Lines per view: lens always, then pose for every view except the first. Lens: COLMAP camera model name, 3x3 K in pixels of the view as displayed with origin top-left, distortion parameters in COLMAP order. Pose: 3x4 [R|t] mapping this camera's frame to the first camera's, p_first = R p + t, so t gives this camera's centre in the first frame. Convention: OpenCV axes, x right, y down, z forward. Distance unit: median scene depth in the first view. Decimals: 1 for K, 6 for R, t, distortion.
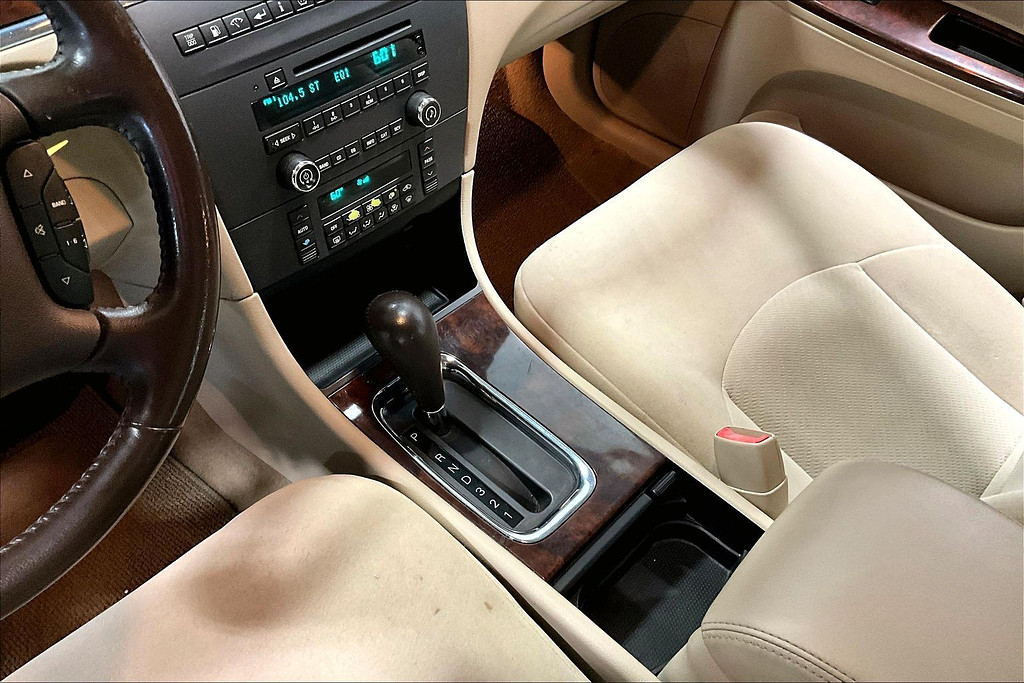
lens RADIAL K [[843.0, 0, 503.1], [0, 843.0, 341.1], [0, 0, 1]] dist [0.148331, -0.335345]
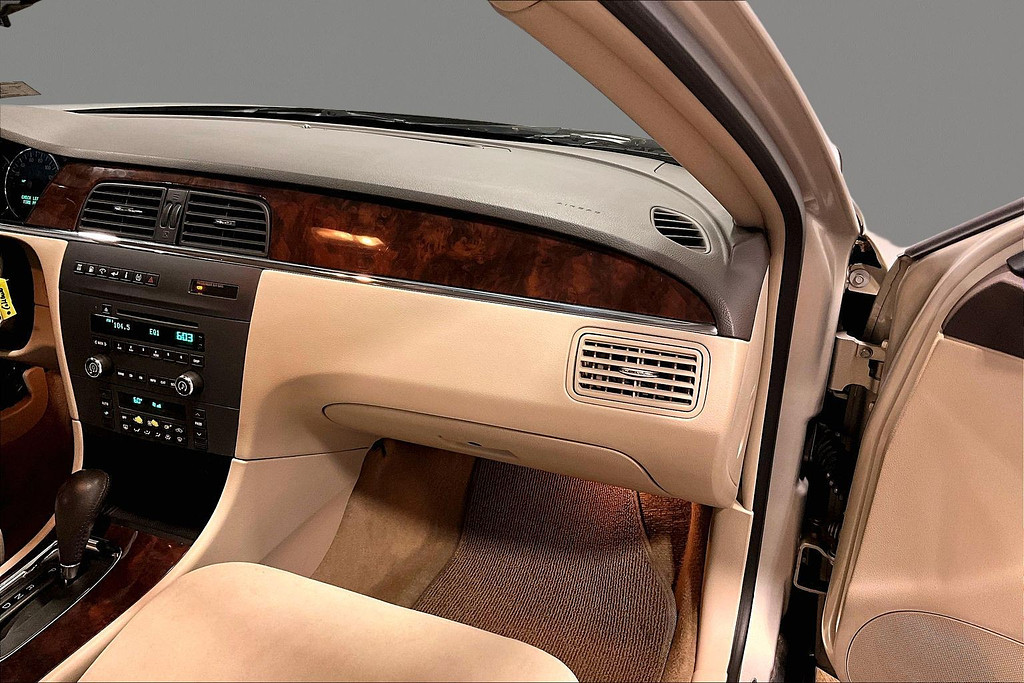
lens RADIAL K [[824.6, 0, 495.1], [0, 824.6, 345.2], [0, 0, 1]] dist [0.106445, -0.221715]
pose [[0.368149, 0.348228, -0.862093, 1.224594], [-0.665622, 0.746093, 0.017123, -0.672570], [0.649164, 0.567524, 0.506461, 0.614570]]
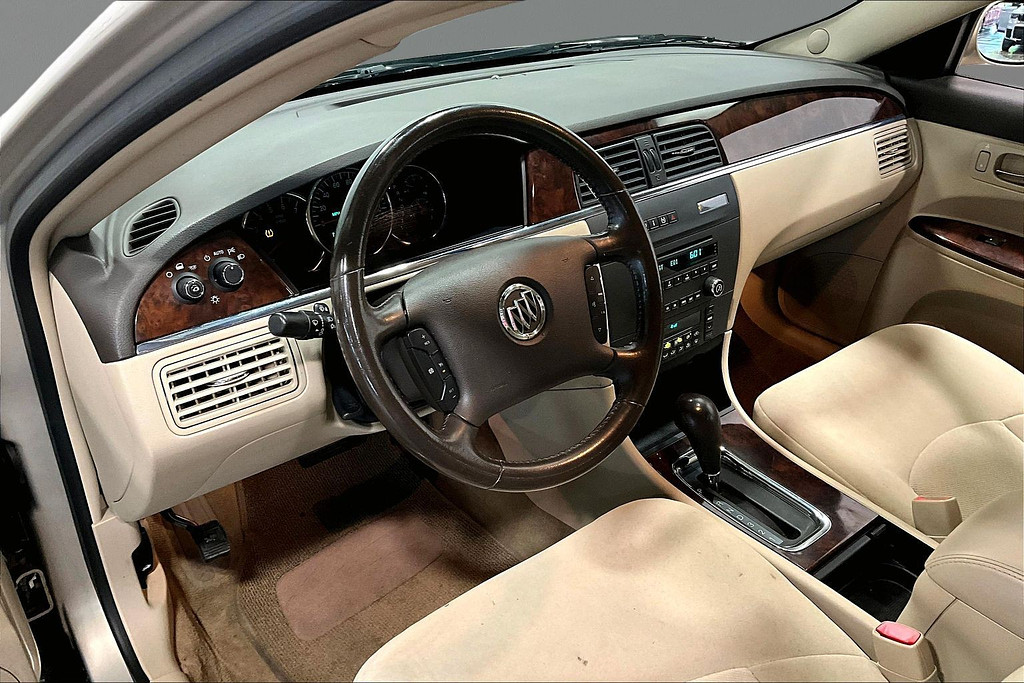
lens RADIAL K [[824.6, 0, 495.1], [0, 824.6, 345.2], [0, 0, 1]] dist [0.106445, -0.221715]
pose [[0.988723, 0.047399, -0.142054, -0.280533], [-0.085809, 0.956738, -0.278010, 0.323311], [0.122731, 0.287065, 0.950016, -0.551146]]
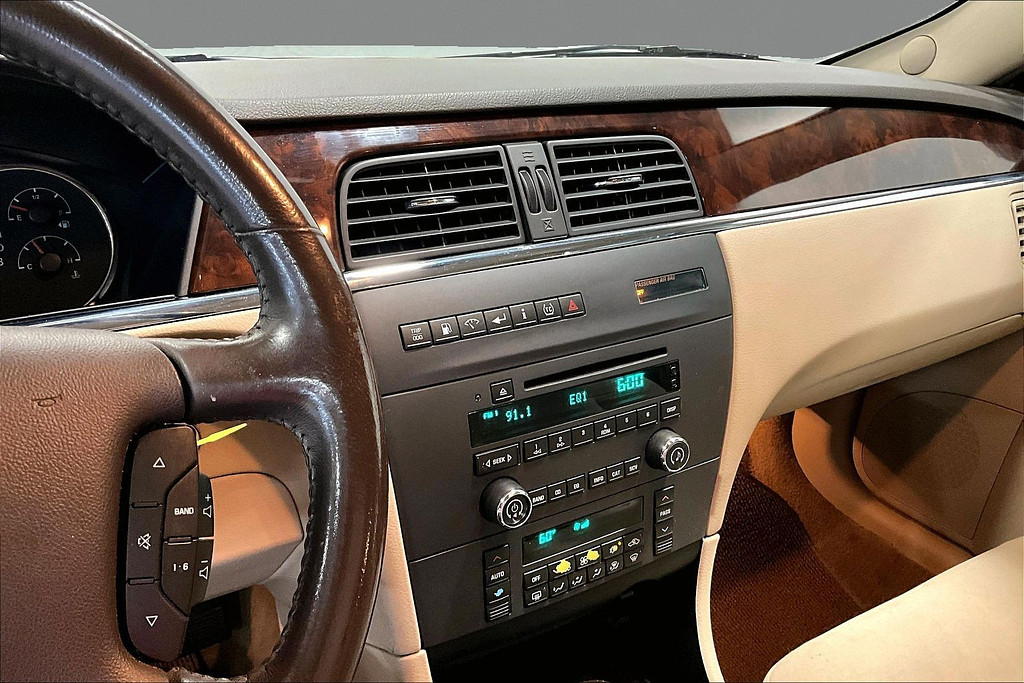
lens RADIAL K [[843.0, 0, 503.1], [0, 843.0, 341.1], [0, 0, 1]] dist [0.148331, -0.335345]
pose [[0.962253, 0.094344, -0.255281, -0.048448], [-0.189171, 0.906208, -0.378154, -0.029600], [0.195661, 0.412172, 0.889849, 0.203629]]
